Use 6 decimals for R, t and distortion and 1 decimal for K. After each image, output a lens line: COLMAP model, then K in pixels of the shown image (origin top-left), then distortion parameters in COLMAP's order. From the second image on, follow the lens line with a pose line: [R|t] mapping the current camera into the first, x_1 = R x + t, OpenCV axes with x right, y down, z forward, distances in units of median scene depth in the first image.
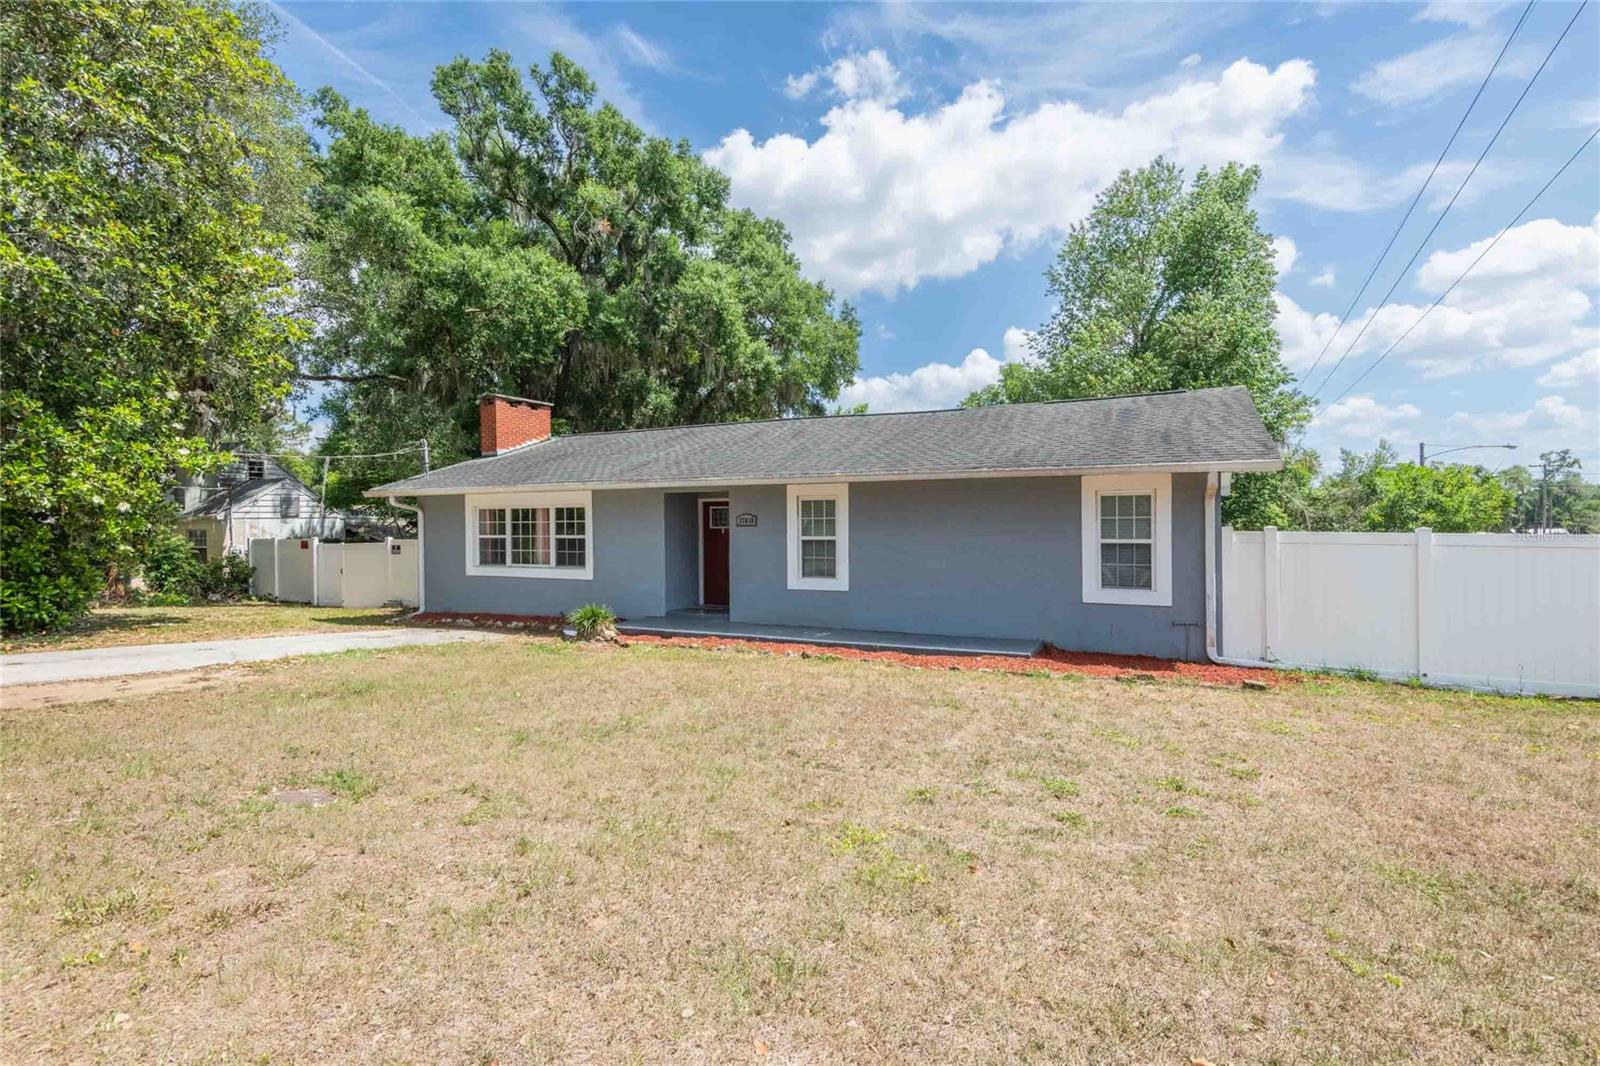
lens RADIAL K [[731.1, 0, 800.0], [0, 731.1, 533.0], [0, 0, 1]] dist [0.046646, -0.030226]
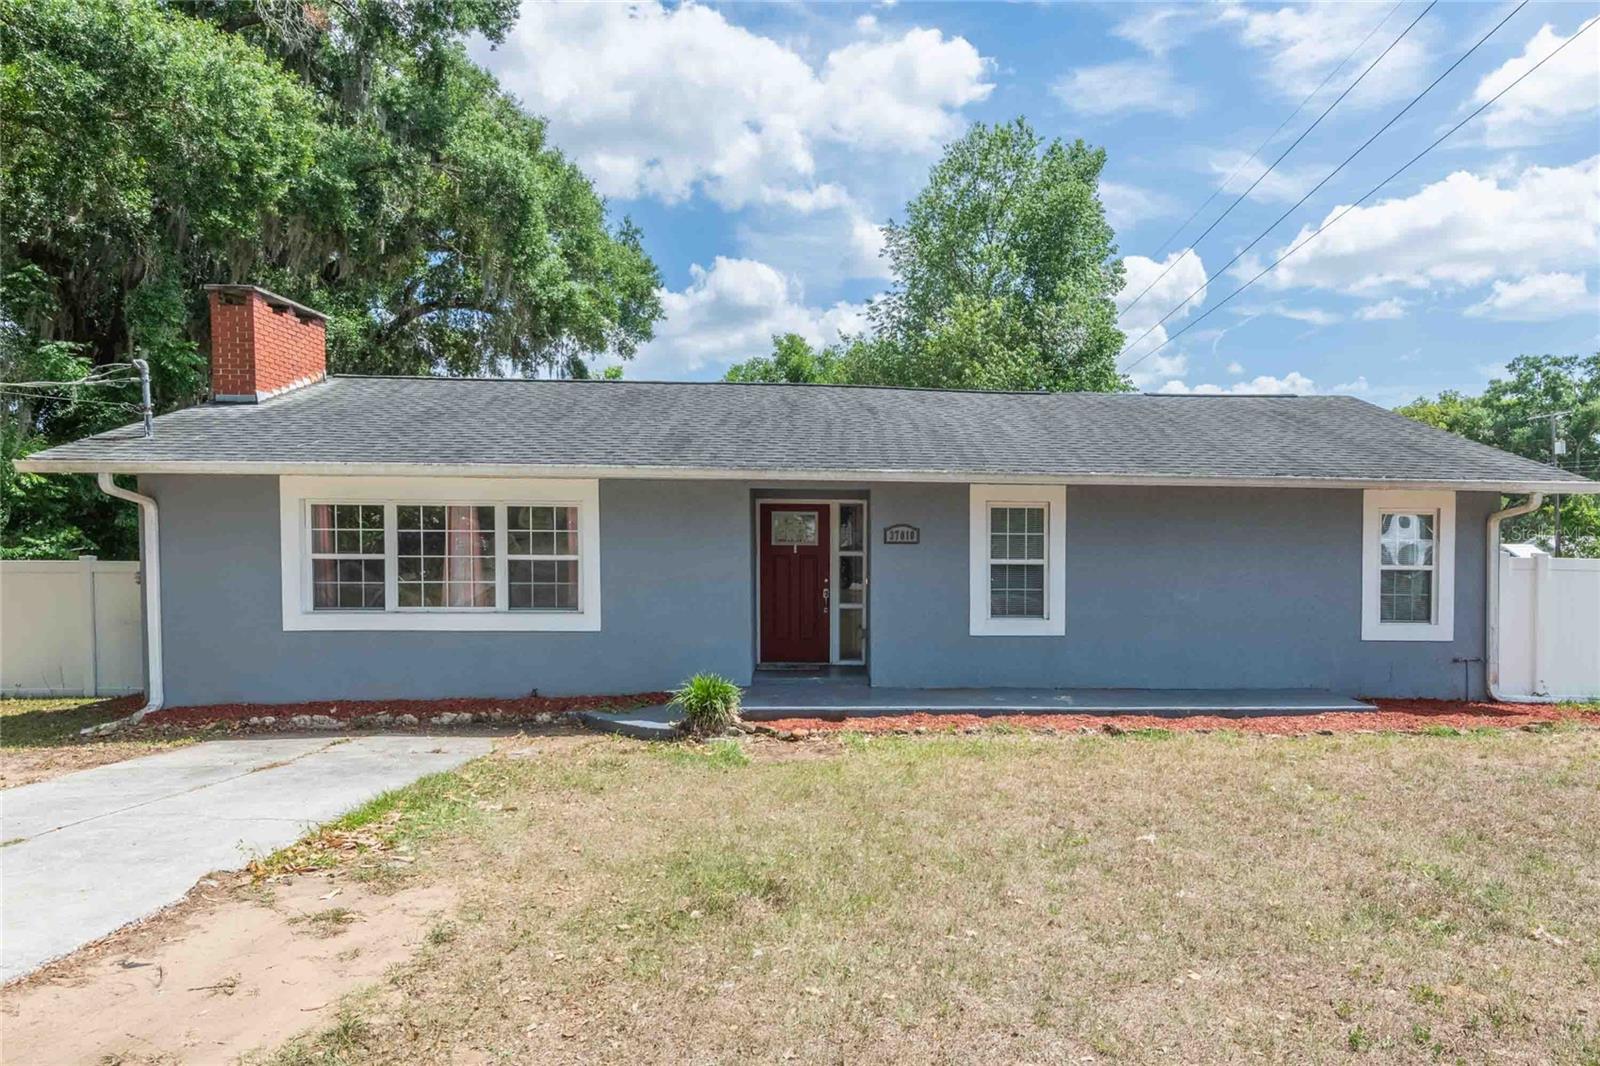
lens RADIAL K [[961.9, 0, 800.0], [0, 961.9, 533.0], [0, 0, 1]] dist [0.038160, 0.000668]
pose [[0.870733, 0.014555, 0.491540, -0.507844], [-0.007830, 0.999846, -0.015737, -0.003892], [-0.491693, 0.009853, 0.870713, 0.240720]]
